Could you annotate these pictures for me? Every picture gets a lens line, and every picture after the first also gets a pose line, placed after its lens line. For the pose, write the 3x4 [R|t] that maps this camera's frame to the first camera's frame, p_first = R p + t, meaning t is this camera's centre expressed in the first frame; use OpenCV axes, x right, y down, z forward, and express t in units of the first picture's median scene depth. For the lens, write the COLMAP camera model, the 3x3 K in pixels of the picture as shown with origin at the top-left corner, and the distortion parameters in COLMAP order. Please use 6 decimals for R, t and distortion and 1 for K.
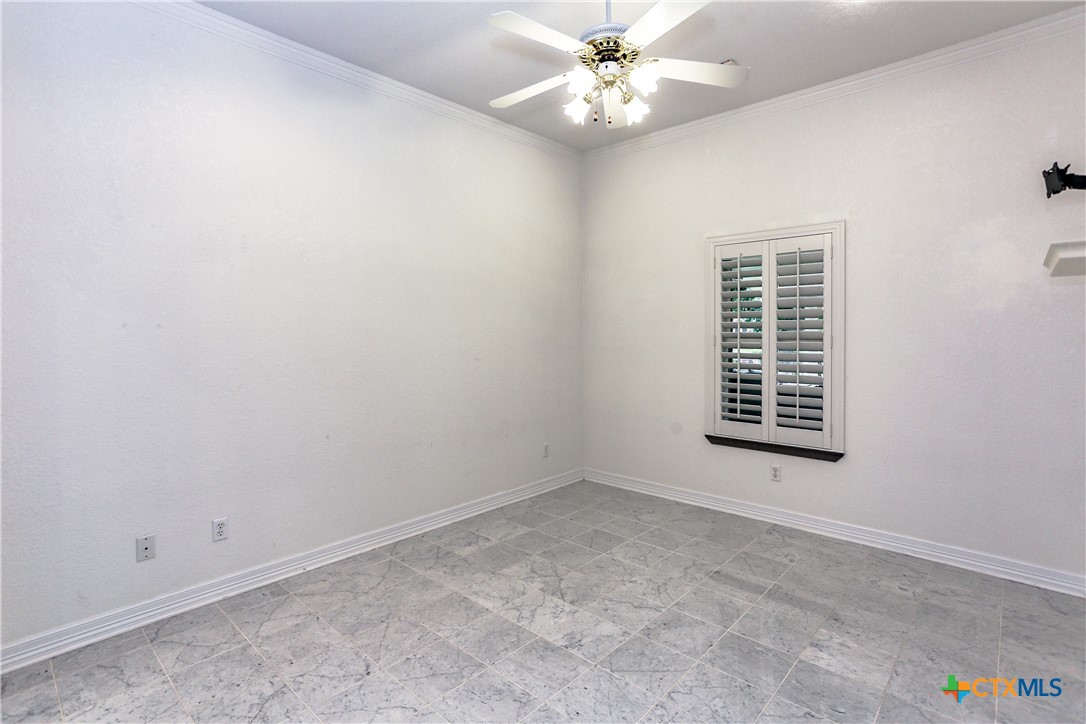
lens RADIAL K [[536.3, 0, 532.0], [0, 536.3, 333.4], [0, 0, 1]] dist [-0.045380, 0.026166]
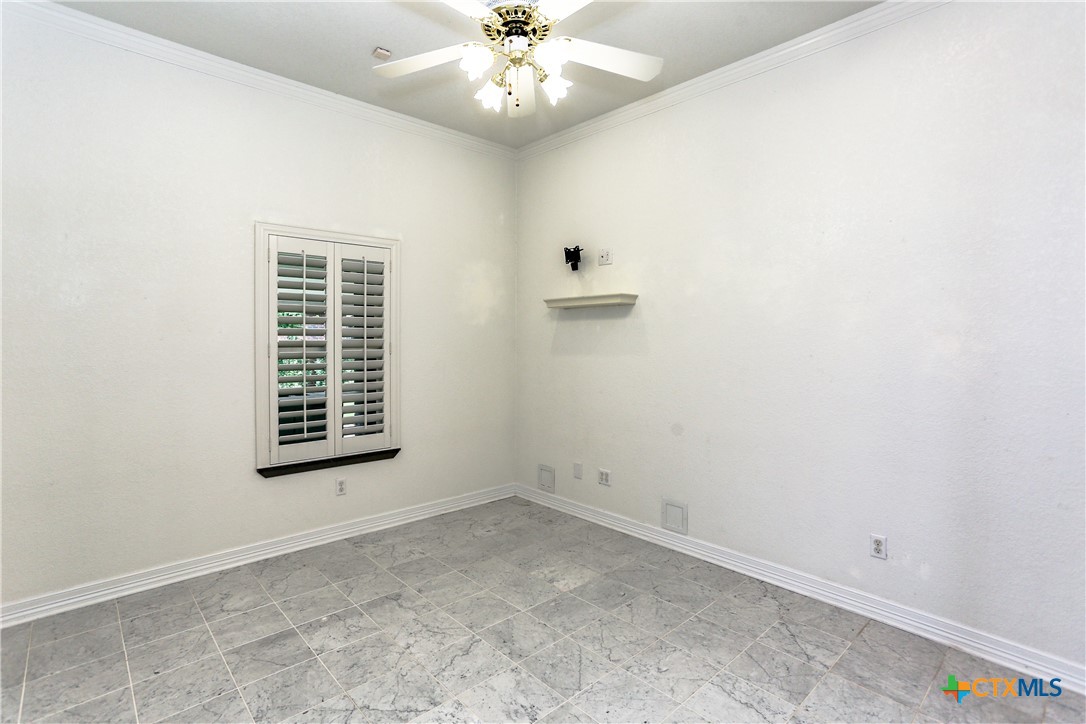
lens RADIAL K [[536.3, 0, 530.5], [0, 536.3, 337.8], [0, 0, 1]] dist [-0.045380, 0.026166]
pose [[0.064358, -0.000458, 0.997927, -0.520128], [0.000605, 1.000000, 0.000419, -0.007173], [-0.997927, 0.000577, 0.064359, 0.645424]]
